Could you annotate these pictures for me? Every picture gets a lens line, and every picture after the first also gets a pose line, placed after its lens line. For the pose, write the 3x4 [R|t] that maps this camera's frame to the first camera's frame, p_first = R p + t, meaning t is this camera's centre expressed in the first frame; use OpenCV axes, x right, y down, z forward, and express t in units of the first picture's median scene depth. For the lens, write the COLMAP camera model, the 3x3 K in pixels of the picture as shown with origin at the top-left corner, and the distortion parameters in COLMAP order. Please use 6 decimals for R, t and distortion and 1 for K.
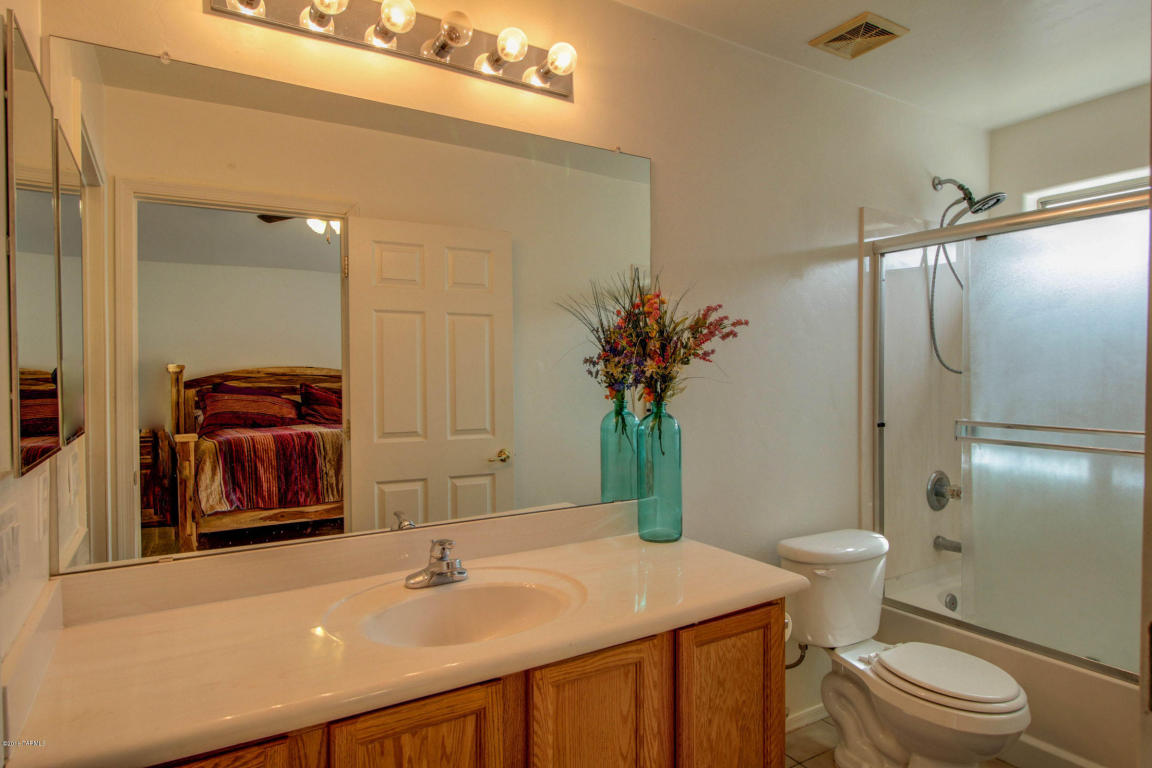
lens RADIAL K [[673.4, 0, 559.1], [0, 673.4, 380.7], [0, 0, 1]] dist [0.000963, -0.003579]
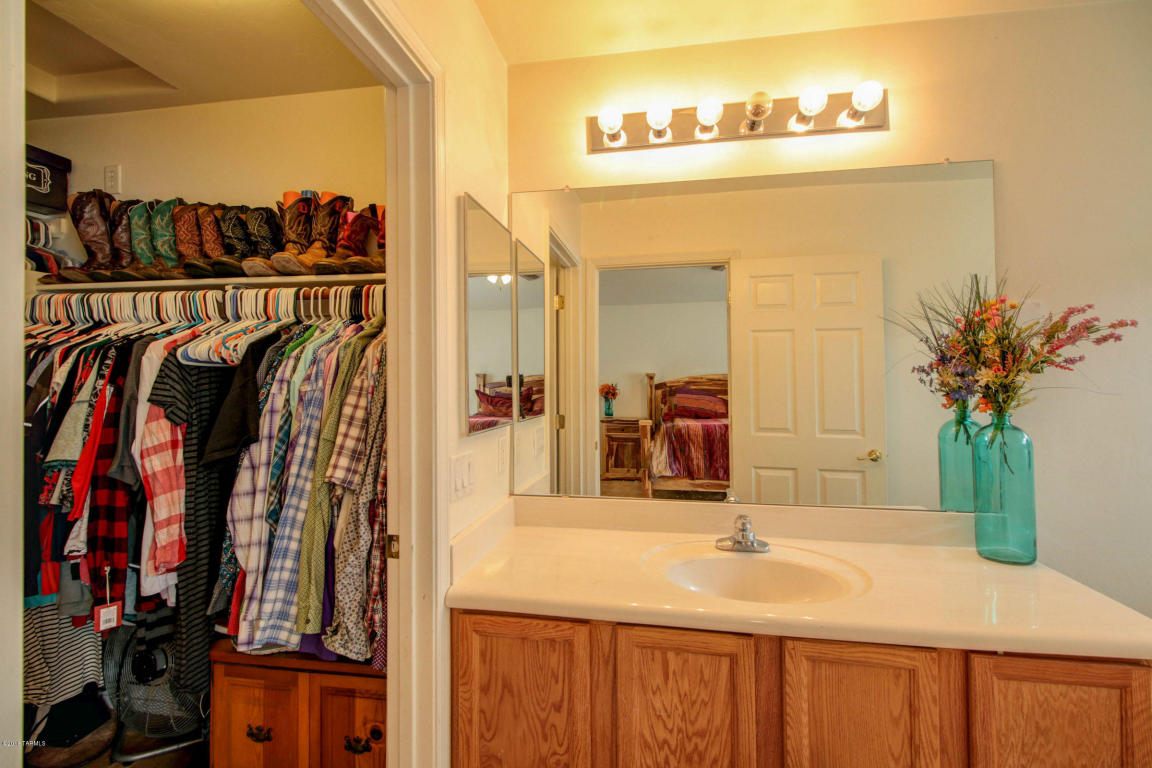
lens RADIAL K [[524.6, 0, 563.4], [0, 524.6, 369.2], [0, 0, 1]] dist [0.007589, -0.004610]
pose [[0.745444, -0.009845, -0.666495, 0.205954], [-0.009373, 0.999637, -0.025249, -0.006079], [0.666502, 0.025069, 0.745081, 0.041123]]
